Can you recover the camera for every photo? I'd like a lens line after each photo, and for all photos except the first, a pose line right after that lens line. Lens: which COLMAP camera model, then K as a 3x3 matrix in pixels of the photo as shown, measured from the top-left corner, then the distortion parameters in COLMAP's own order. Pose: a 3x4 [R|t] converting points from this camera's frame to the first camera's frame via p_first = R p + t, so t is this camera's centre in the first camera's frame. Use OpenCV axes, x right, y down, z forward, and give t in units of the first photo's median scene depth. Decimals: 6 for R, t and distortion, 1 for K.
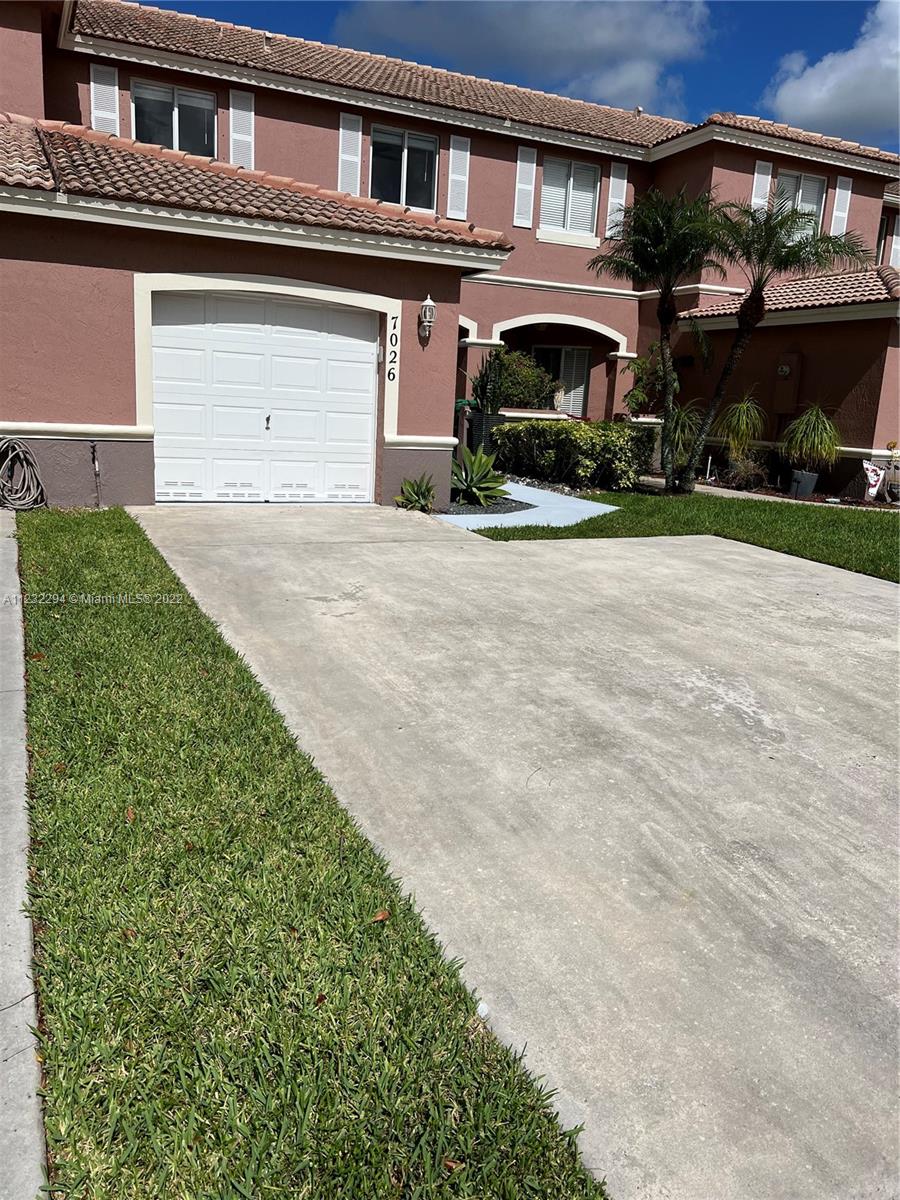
lens RADIAL K [[903.0, 0, 445.9], [0, 903.0, 601.4], [0, 0, 1]] dist [0.054115, -0.062511]
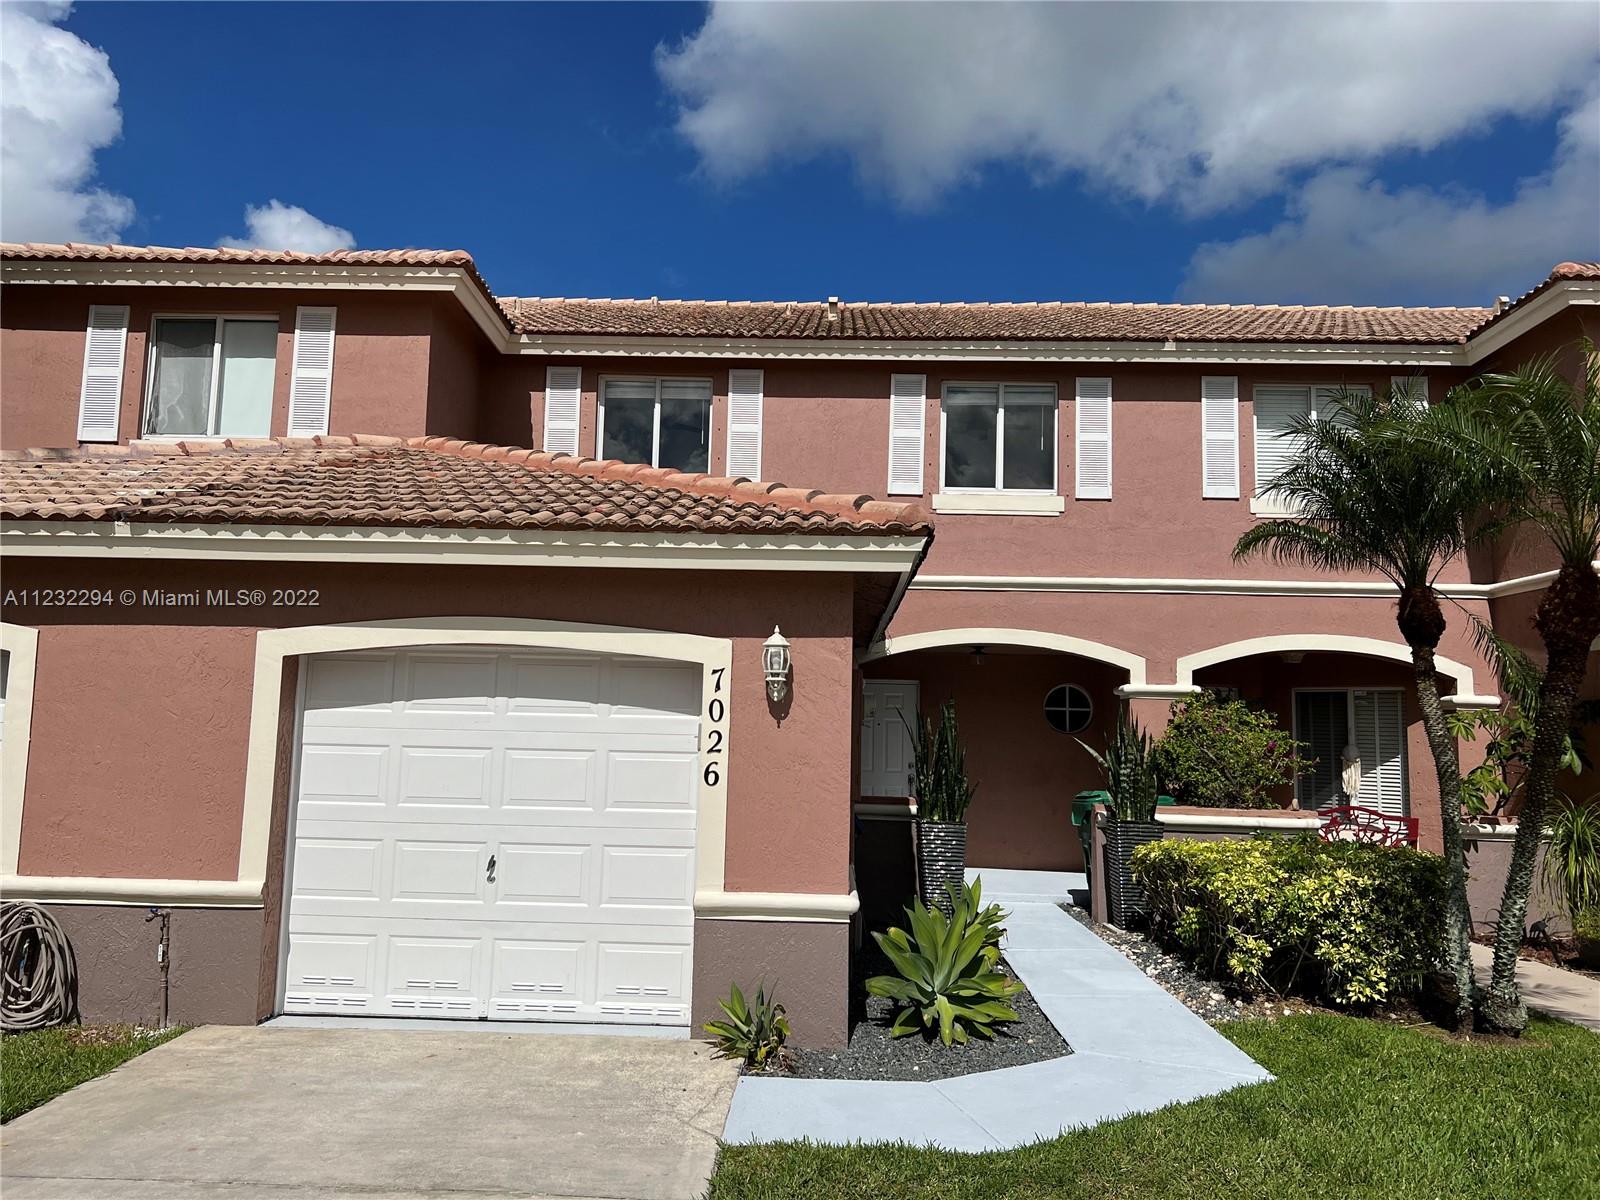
lens RADIAL K [[1204.0, 0, 793.0], [0, 1204.0, 596.8], [0, 0, 1]] dist [0.054115, -0.062511]
pose [[0.892242, -0.080365, -0.444349, 0.239131], [-0.077896, 0.941891, -0.326764, -0.100654], [0.444789, 0.326165, 0.834134, 0.331543]]
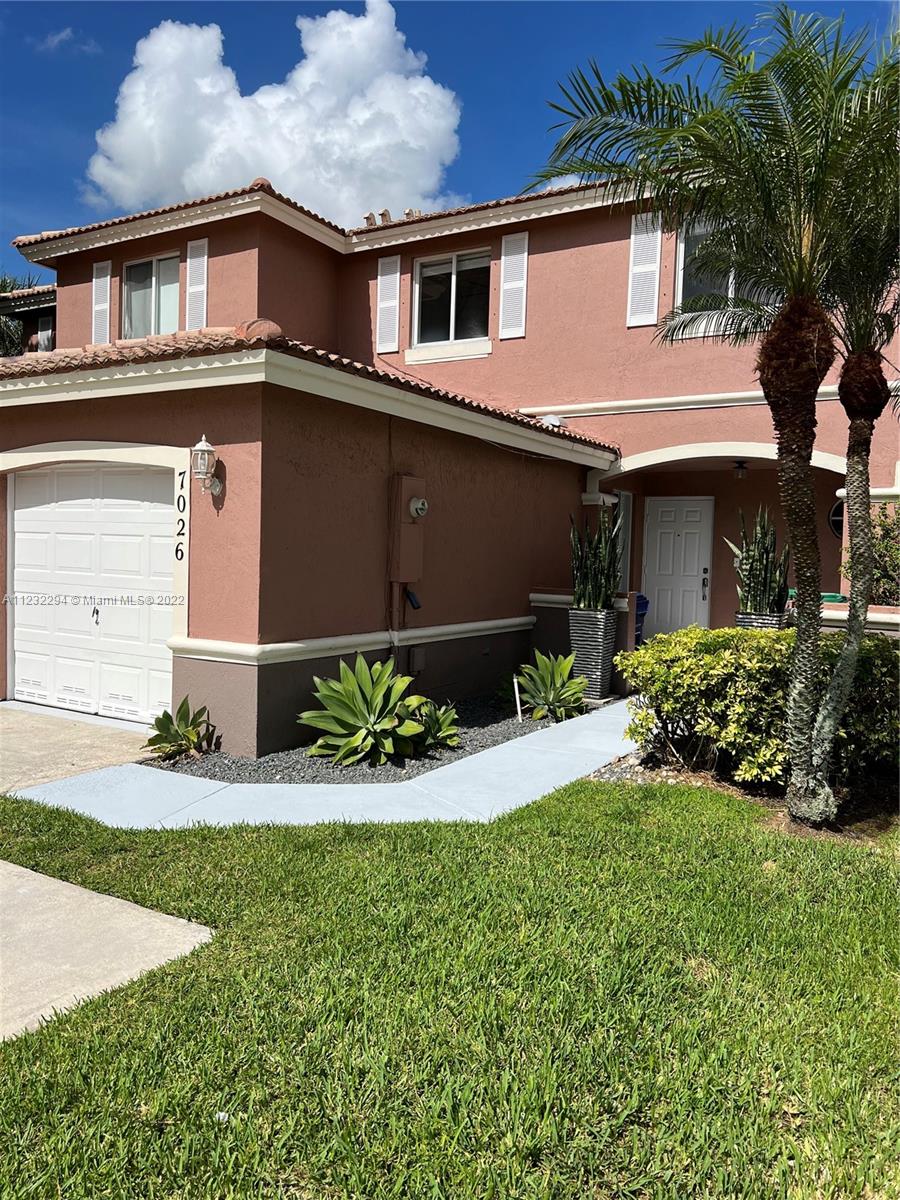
lens RADIAL K [[903.0, 0, 449.2], [0, 903.0, 600.4], [0, 0, 1]] dist [0.054115, -0.062511]
pose [[0.546853, 0.010508, -0.837163, 0.509346], [-0.183559, 0.977098, -0.107640, -0.143425], [0.816859, 0.212532, 0.536257, 0.649012]]
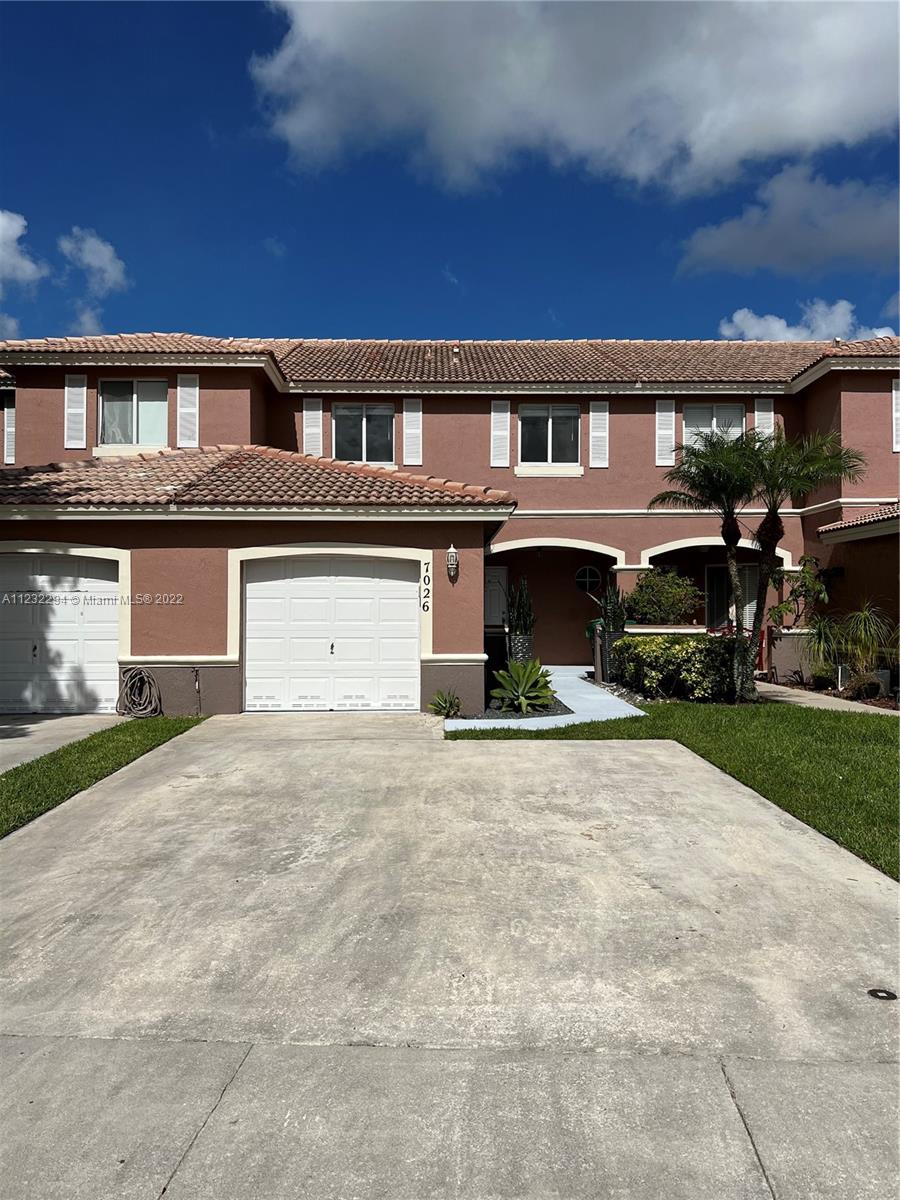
lens RADIAL K [[903.0, 0, 452.3], [0, 903.0, 600.8], [0, 0, 1]] dist [0.054115, -0.062511]
pose [[0.912577, -0.054435, -0.405265, 0.381729], [-0.043595, 0.972499, -0.228793, 0.017708], [0.406574, 0.226458, 0.885107, -0.063668]]
